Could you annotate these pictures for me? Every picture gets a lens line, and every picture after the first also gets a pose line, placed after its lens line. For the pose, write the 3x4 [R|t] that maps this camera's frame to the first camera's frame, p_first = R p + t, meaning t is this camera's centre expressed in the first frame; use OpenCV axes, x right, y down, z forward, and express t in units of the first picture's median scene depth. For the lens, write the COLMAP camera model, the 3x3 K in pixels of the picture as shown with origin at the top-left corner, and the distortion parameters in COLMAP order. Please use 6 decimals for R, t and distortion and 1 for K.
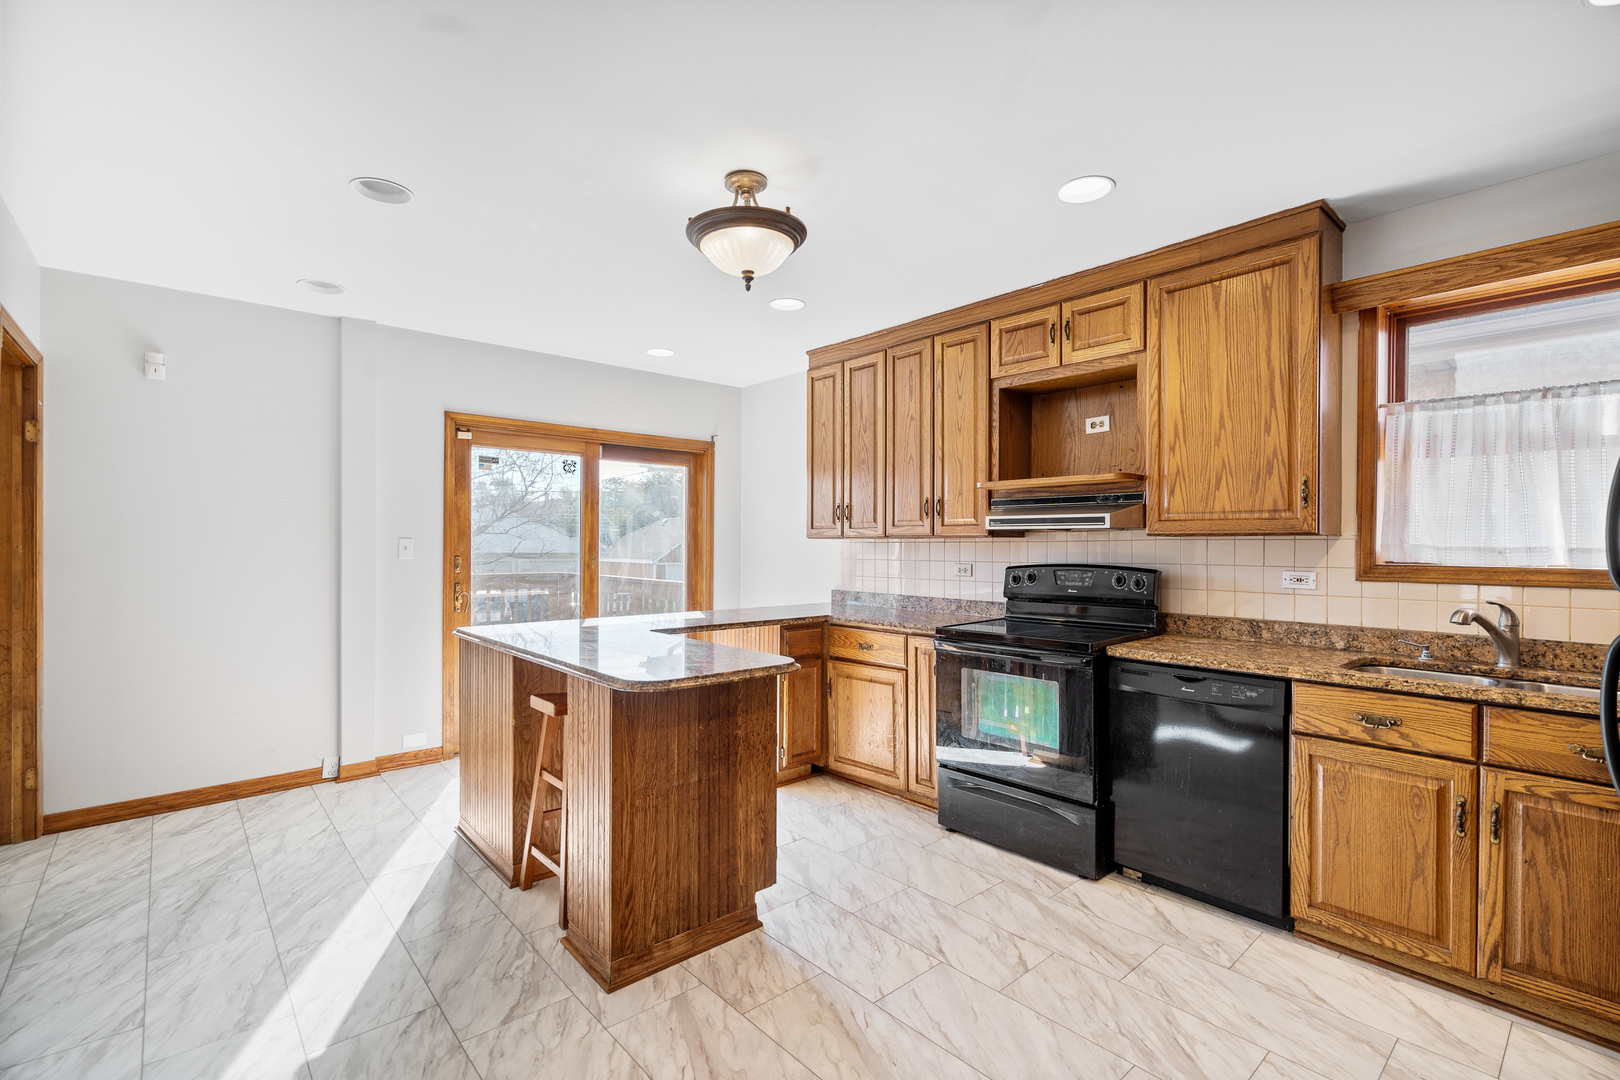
lens RADIAL K [[731.1, 0, 813.3], [0, 731.1, 545.3], [0, 0, 1]] dist [-0.009761, 0.000190]
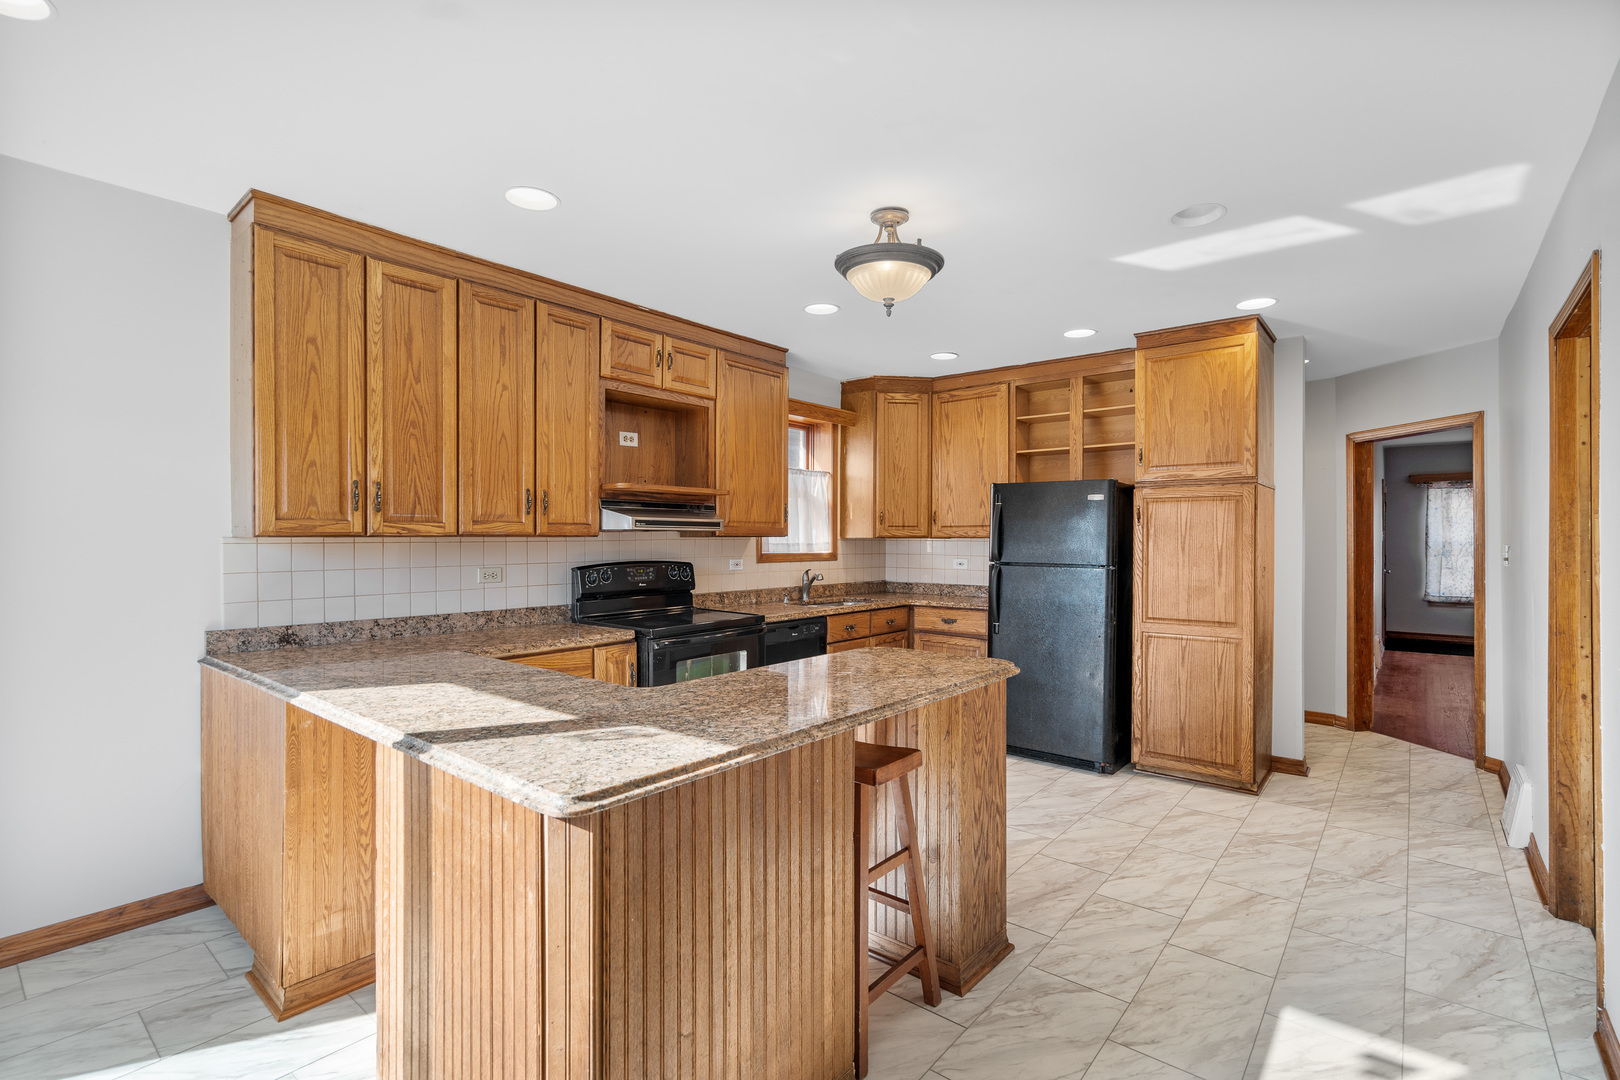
lens RADIAL K [[731.1, 0, 848.2], [0, 731.1, 541.3], [0, 0, 1]] dist [-0.009761, 0.000190]
pose [[-0.175579, -0.001995, 0.984463, -0.801387], [0.003438, 0.999991, 0.002640, -0.007122], [-0.984459, 0.003848, -0.175571, 0.866201]]
